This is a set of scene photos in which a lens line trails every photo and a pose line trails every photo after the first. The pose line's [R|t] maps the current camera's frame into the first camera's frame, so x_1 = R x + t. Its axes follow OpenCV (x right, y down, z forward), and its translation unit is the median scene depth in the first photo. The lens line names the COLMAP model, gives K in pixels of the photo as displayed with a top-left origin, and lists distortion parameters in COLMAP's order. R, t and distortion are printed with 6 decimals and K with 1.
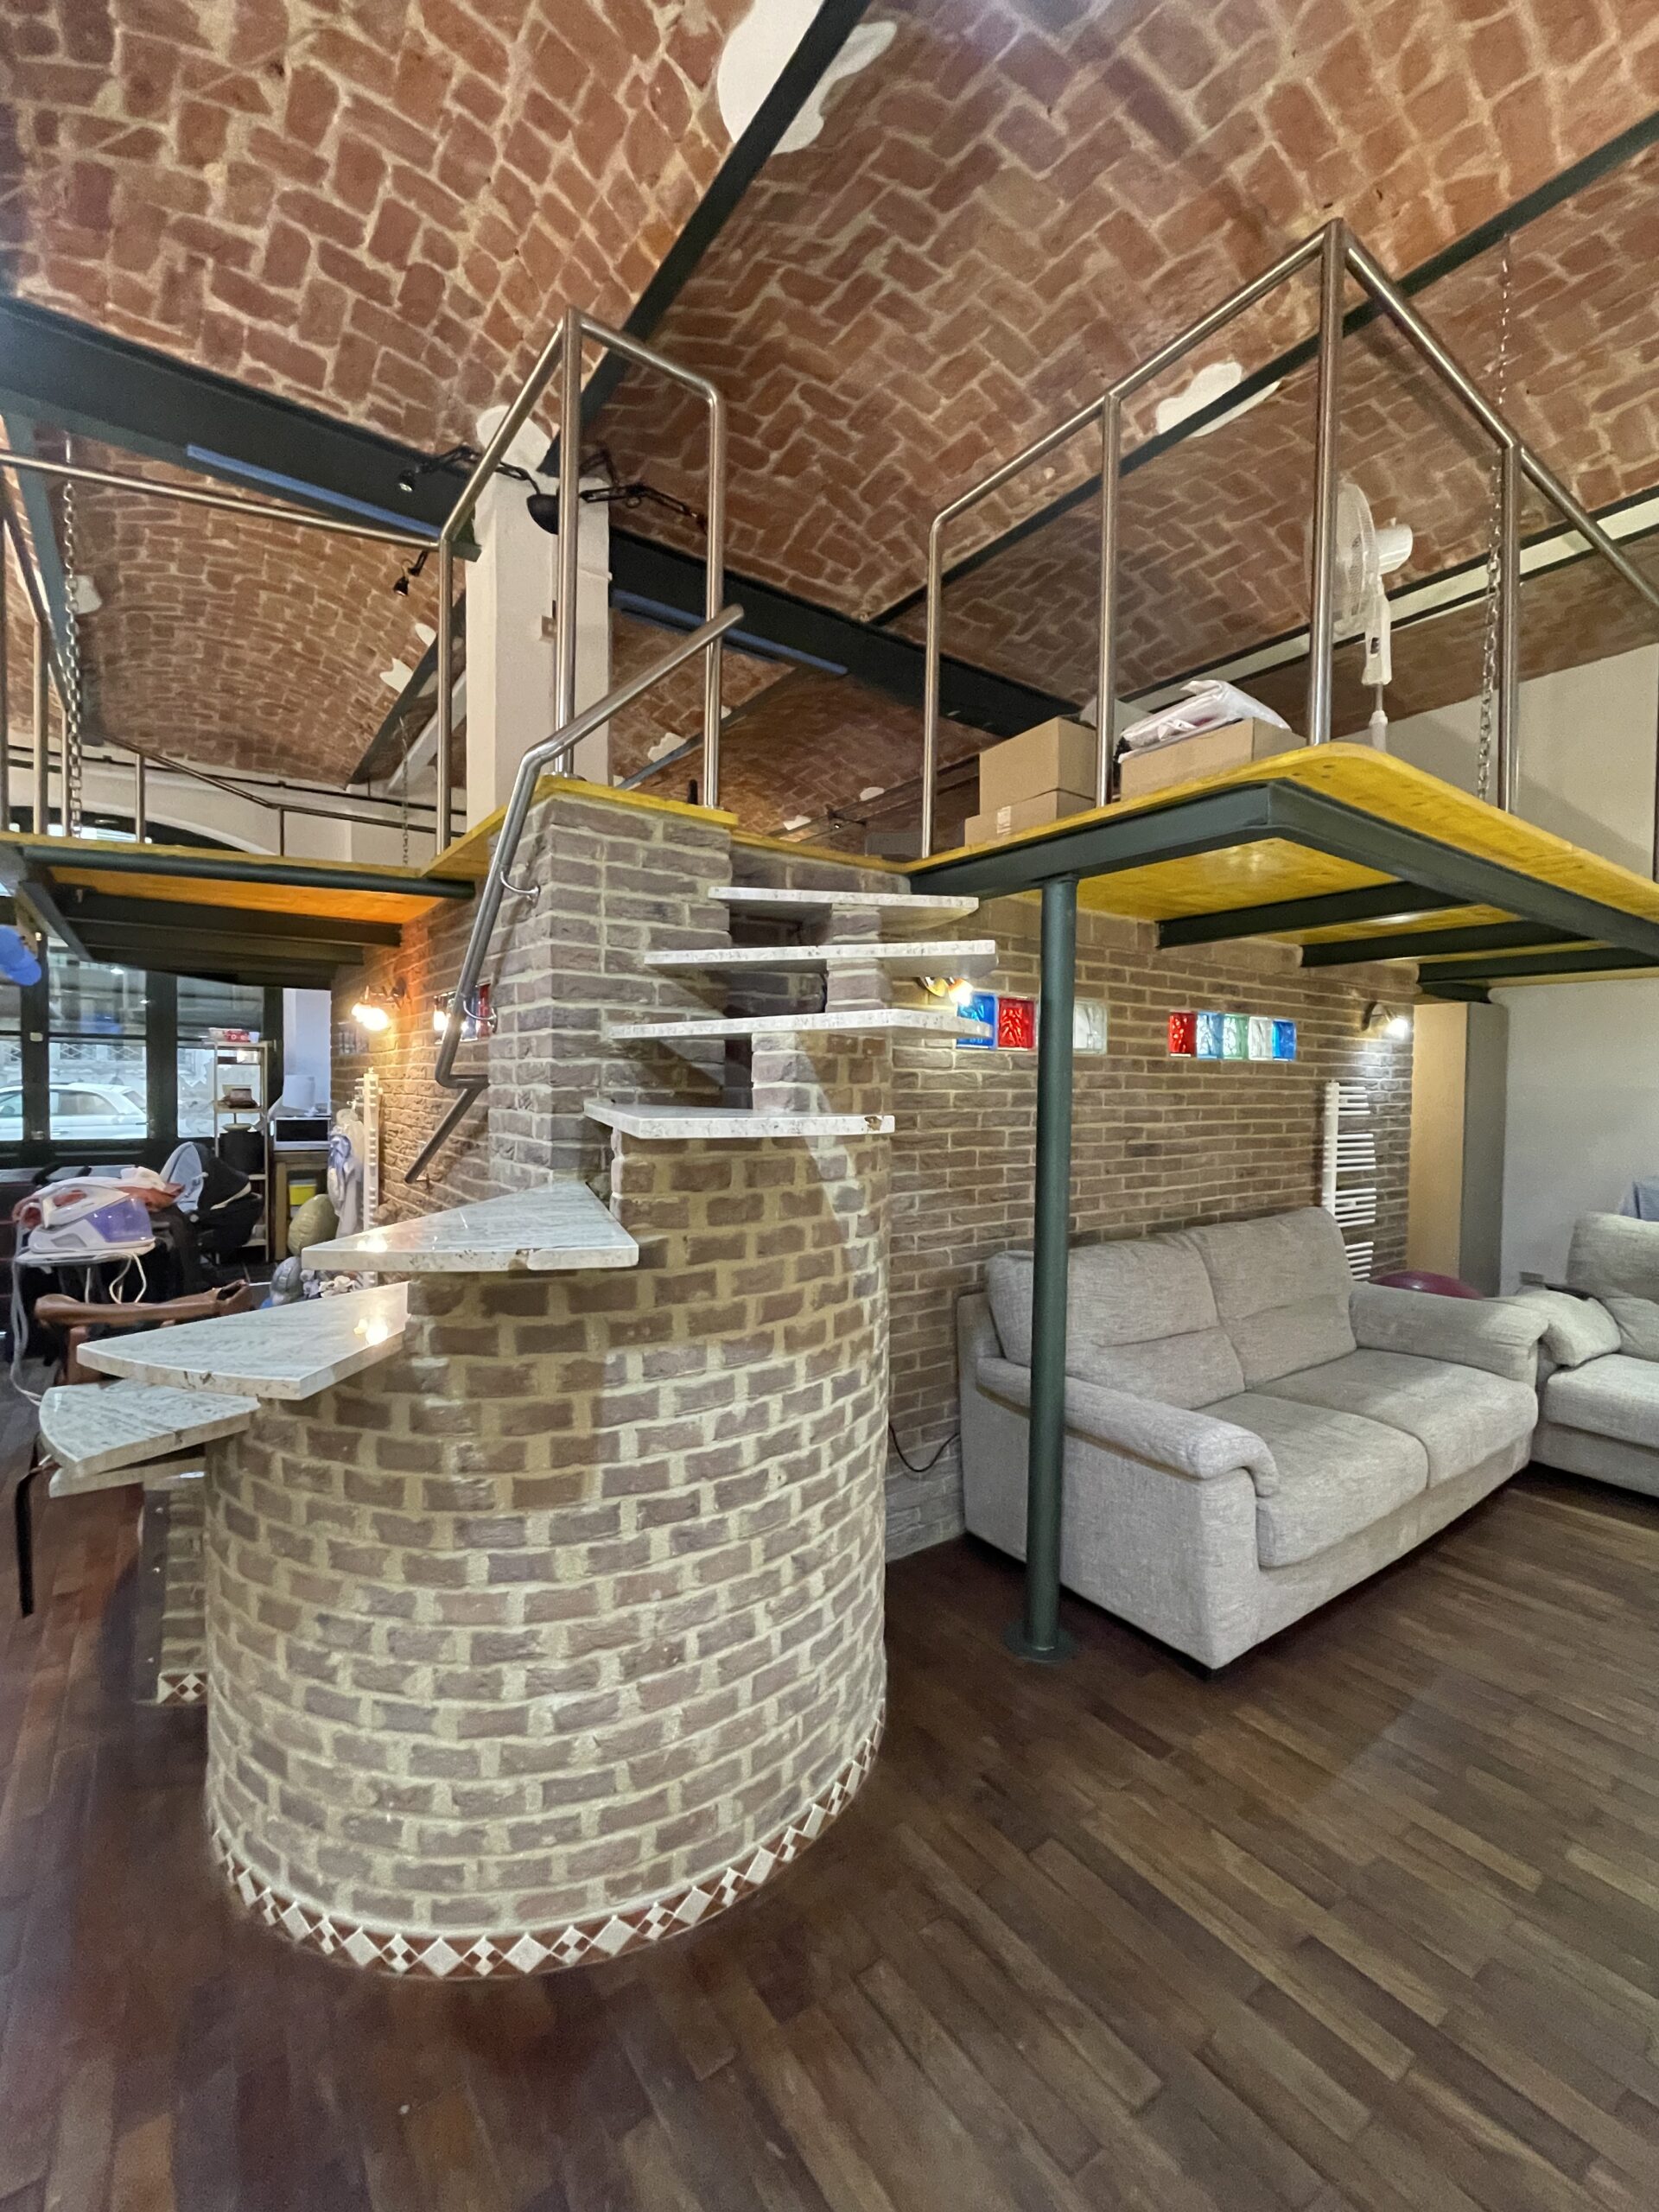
lens RADIAL K [[914.7, 0, 827.8], [0, 914.7, 1110.4], [0, 0, 1]] dist [-0.004257, 0.000278]
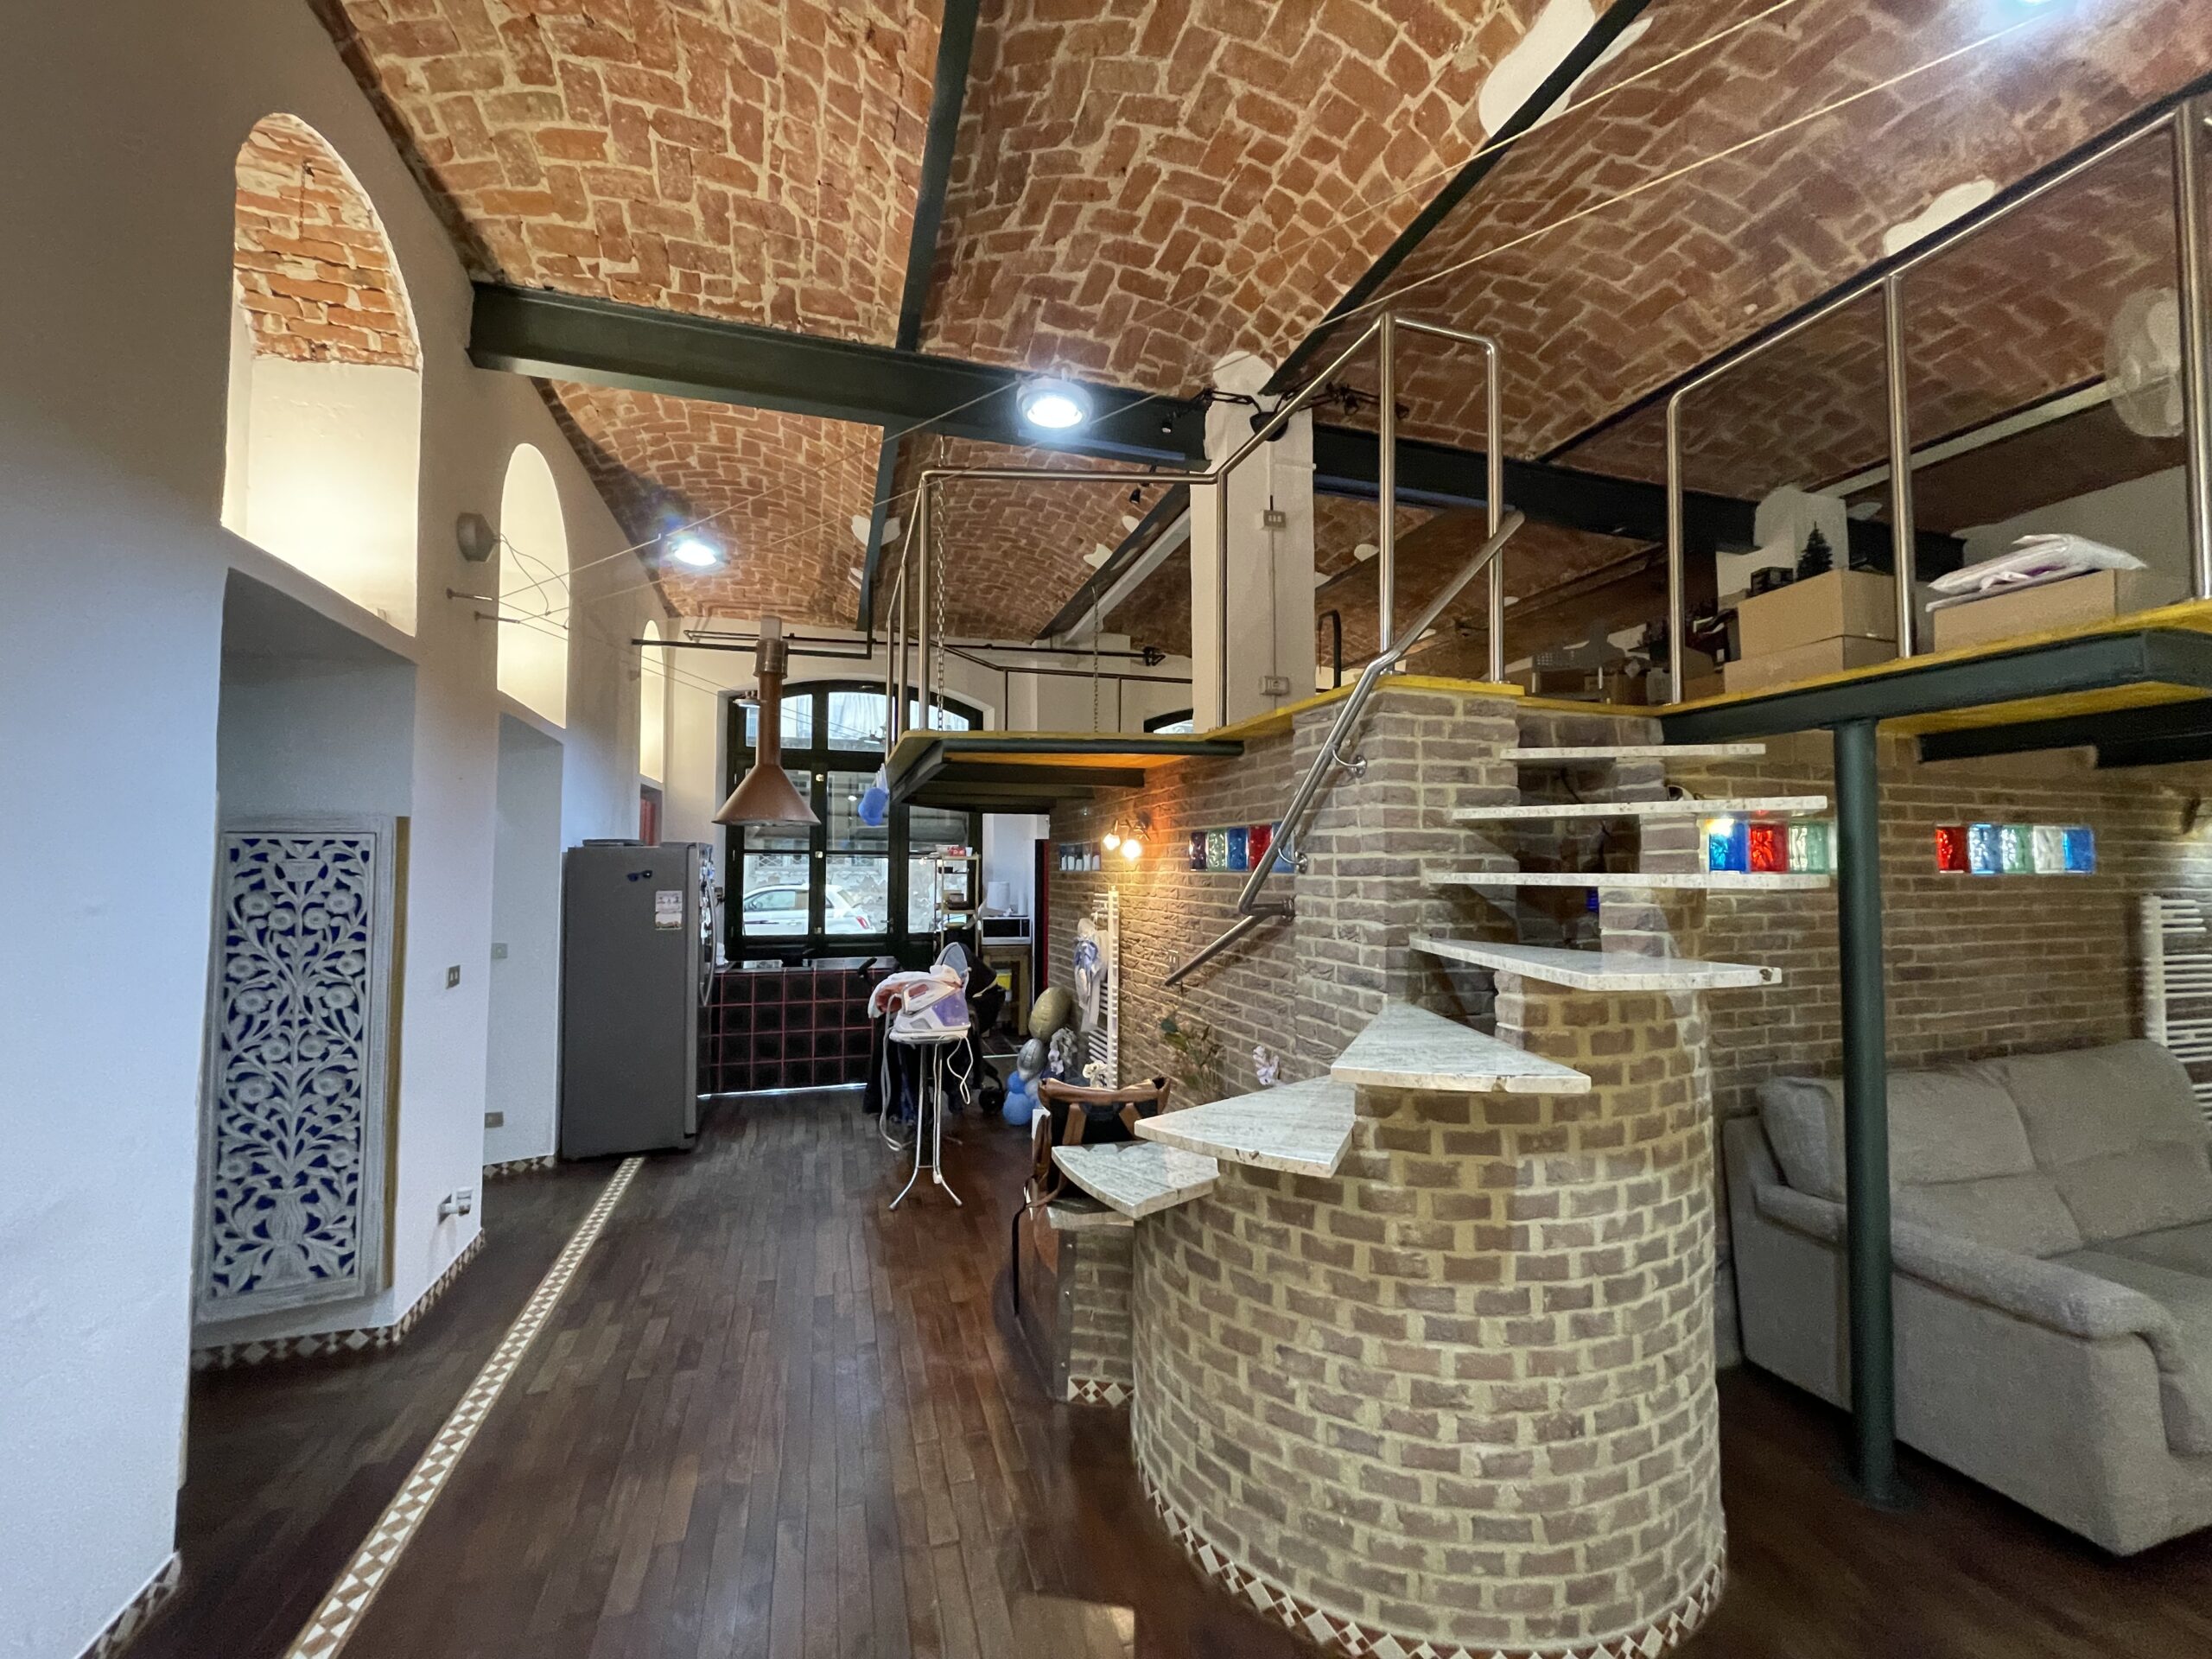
lens RADIAL K [[887.5, 0, 1106.0], [0, 887.5, 829.5], [0, 0, 1]] dist [-0.002023, -0.000402]
pose [[0.952088, -0.024457, -0.304844, -0.270971], [0.001359, 0.997126, -0.075750, -0.058307], [0.305820, 0.071707, 0.949385, -0.225640]]
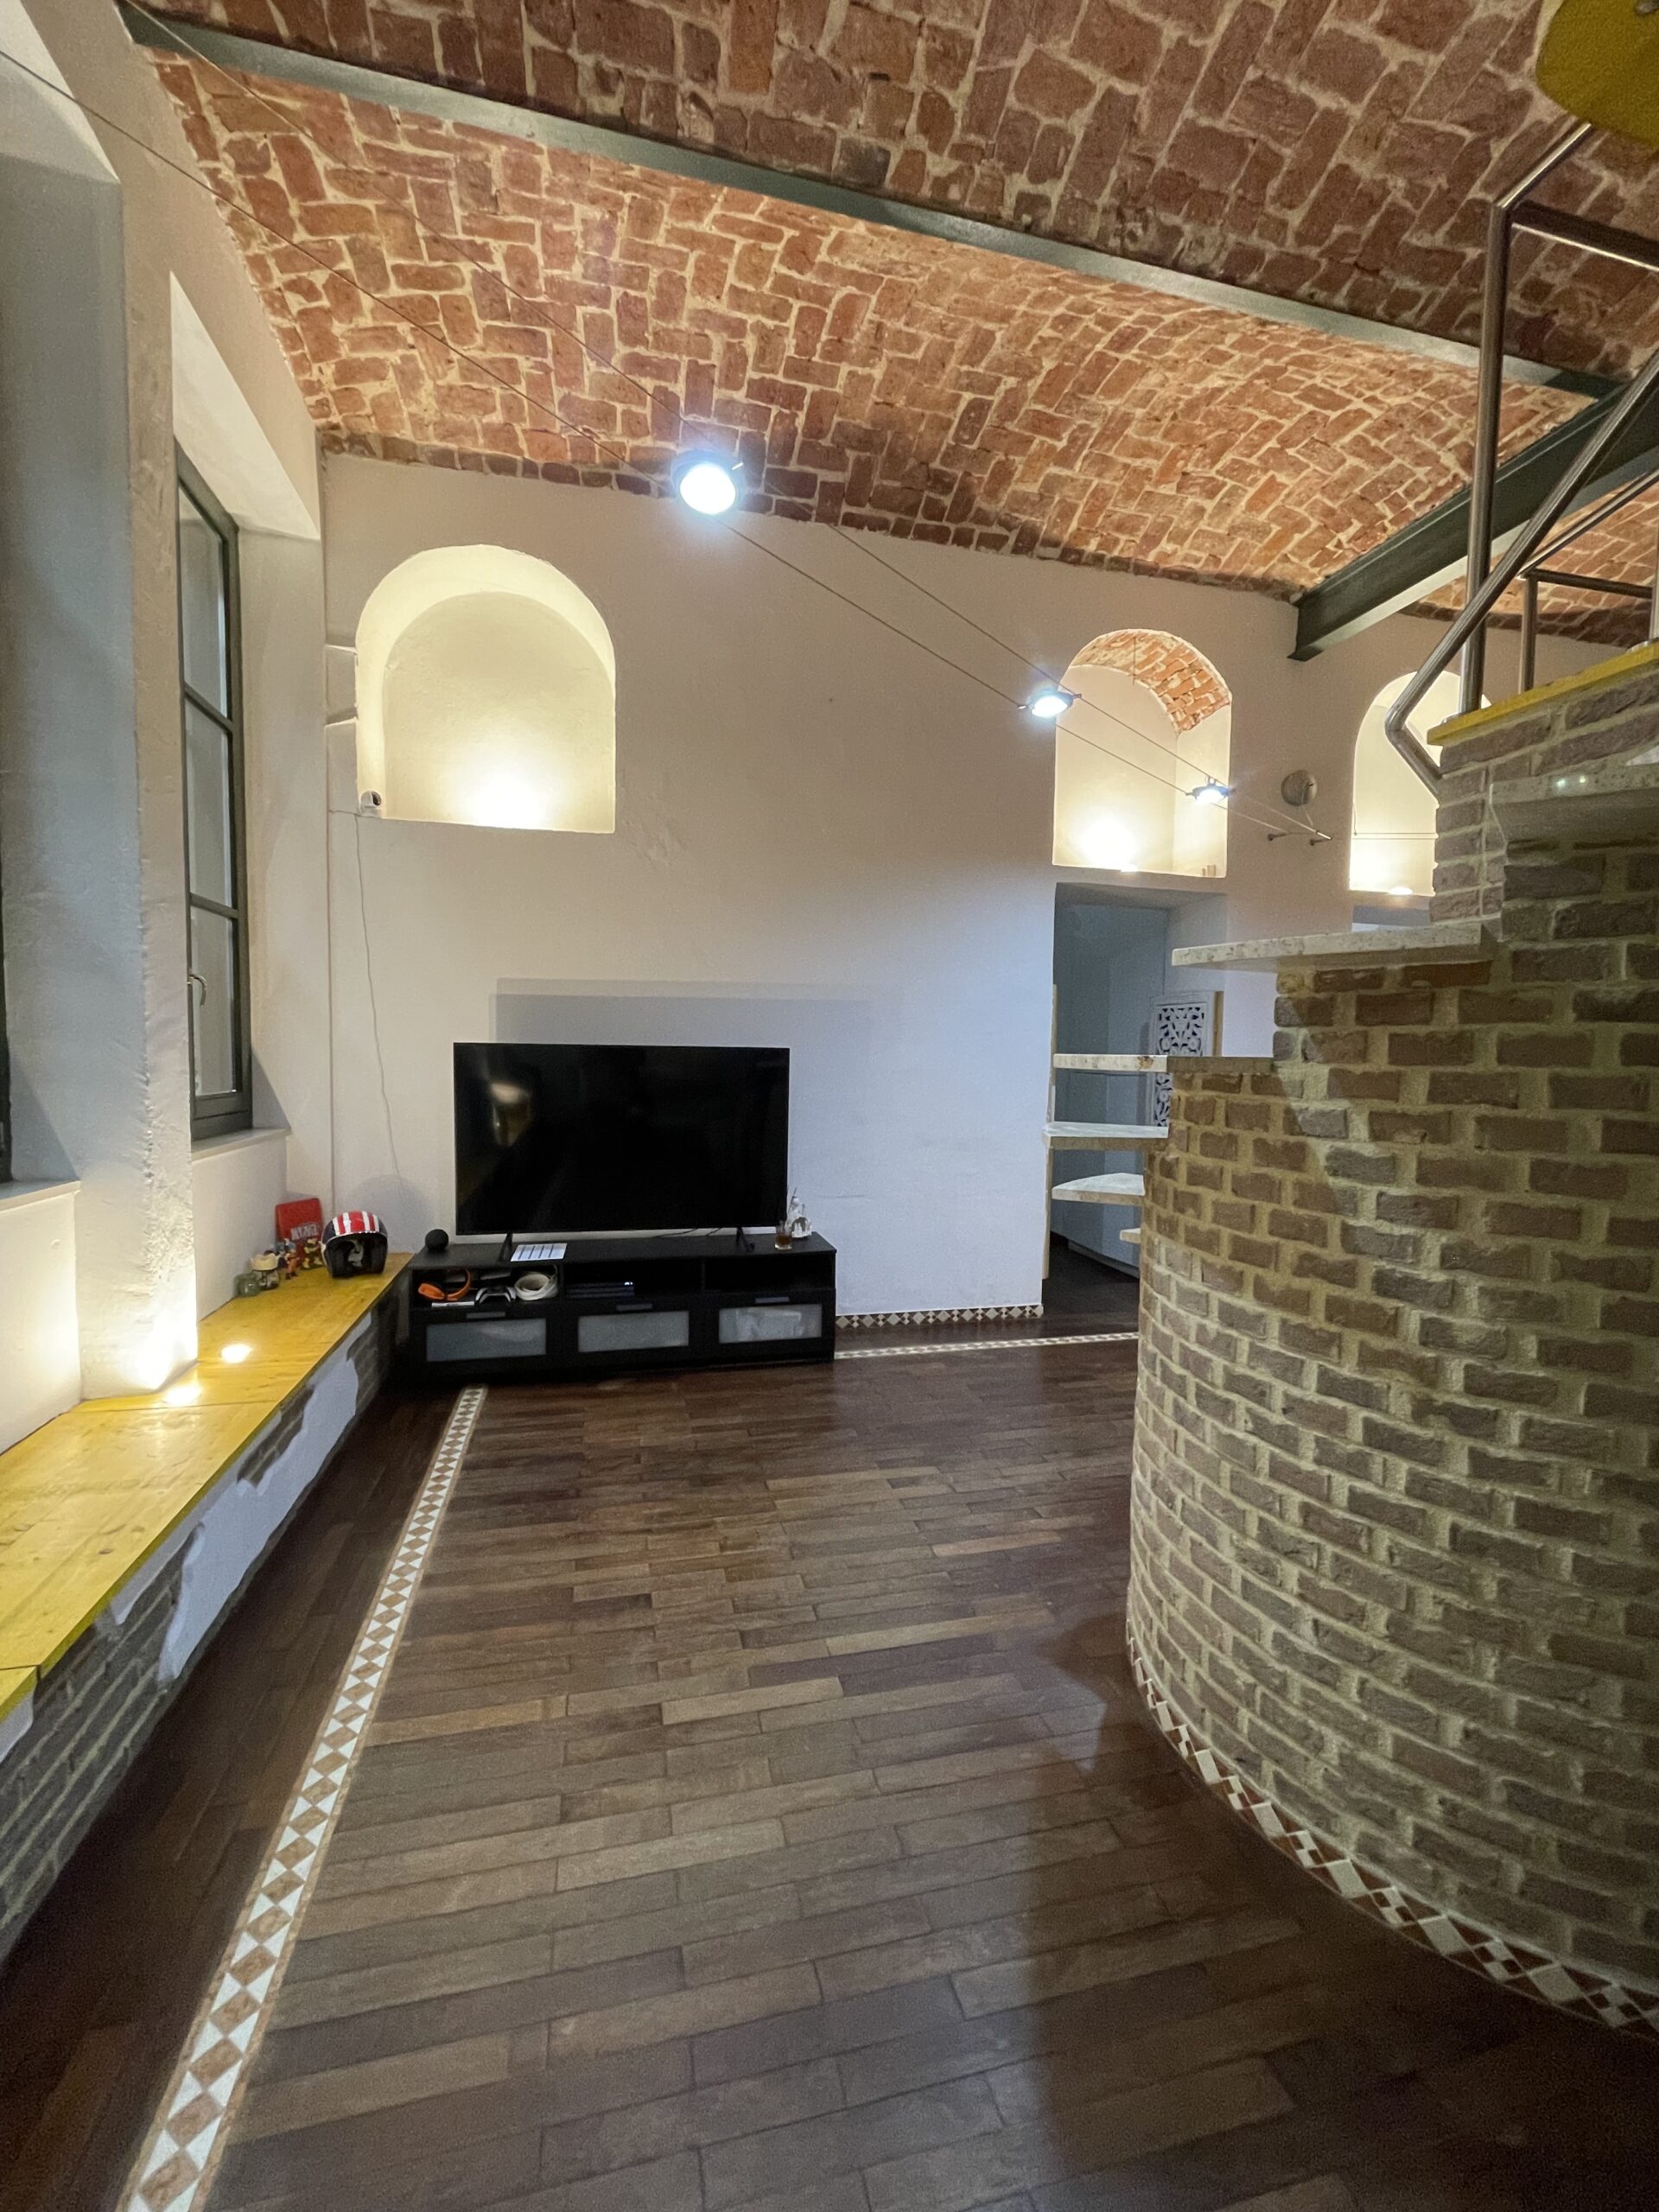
lens RADIAL K [[914.7, 0, 827.8], [0, 914.7, 1110.4], [0, 0, 1]] dist [-0.004257, 0.000278]
pose [[-0.373455, 0.043162, -0.926644, 0.802468], [-0.046416, 0.996796, 0.065137, 0.012658], [0.926486, 0.067336, -0.370255, 0.714651]]
